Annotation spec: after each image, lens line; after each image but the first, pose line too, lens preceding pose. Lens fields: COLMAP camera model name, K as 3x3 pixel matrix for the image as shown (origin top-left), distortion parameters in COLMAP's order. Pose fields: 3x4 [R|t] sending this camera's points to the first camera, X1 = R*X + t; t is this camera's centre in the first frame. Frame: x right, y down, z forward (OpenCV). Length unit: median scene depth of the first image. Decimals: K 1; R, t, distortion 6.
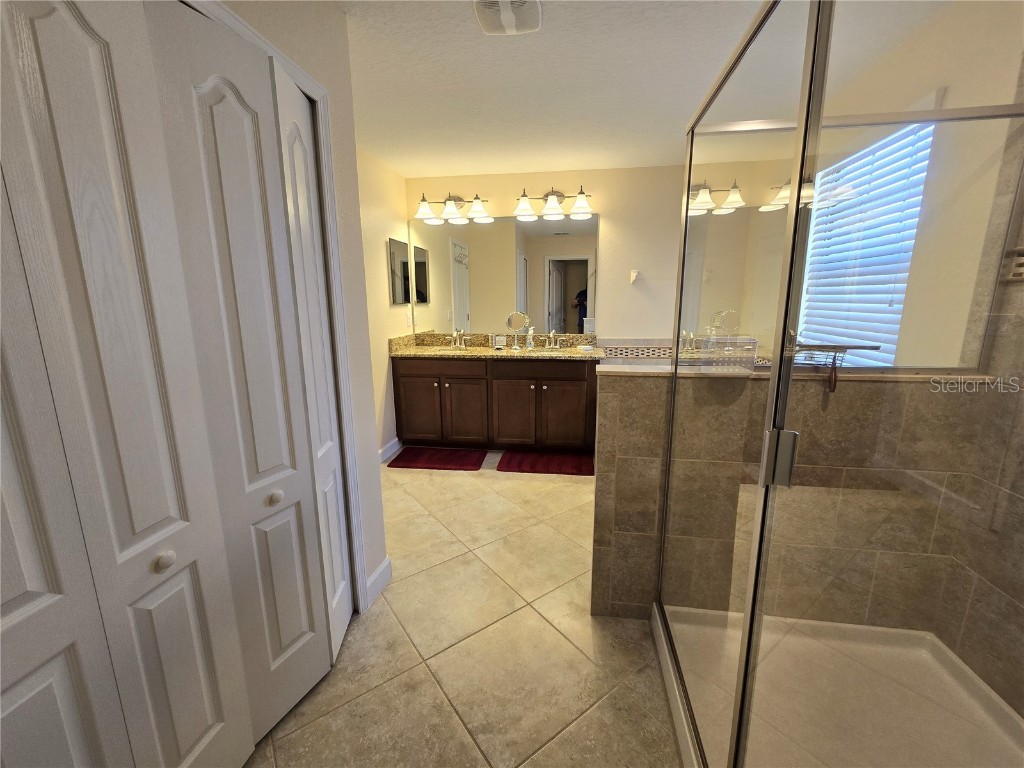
lens RADIAL K [[420.3, 0, 512.4], [0, 420.3, 384.1], [0, 0, 1]] dist [-0.006745, 0.001792]
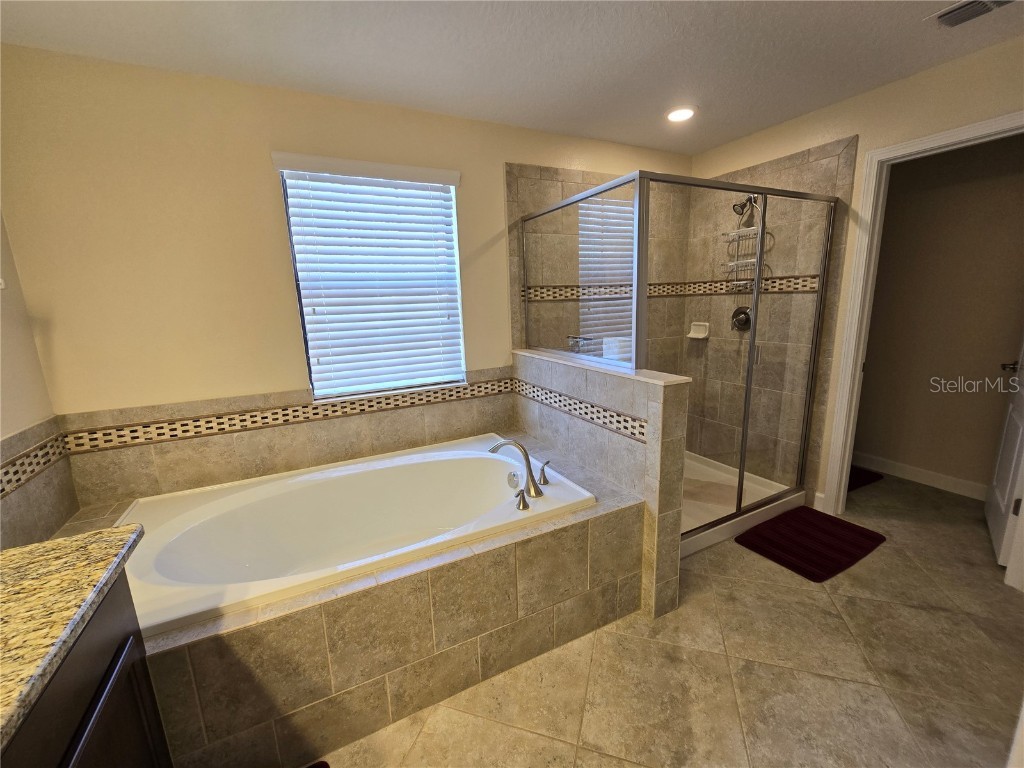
lens RADIAL K [[420.3, 0, 514.2], [0, 420.3, 385.1], [0, 0, 1]] dist [-0.006745, 0.001792]
pose [[-0.589850, -0.130525, 0.796894, -0.407938], [0.196768, 0.933872, 0.298605, -0.442190], [-0.783173, 0.332936, -0.525162, 2.050865]]
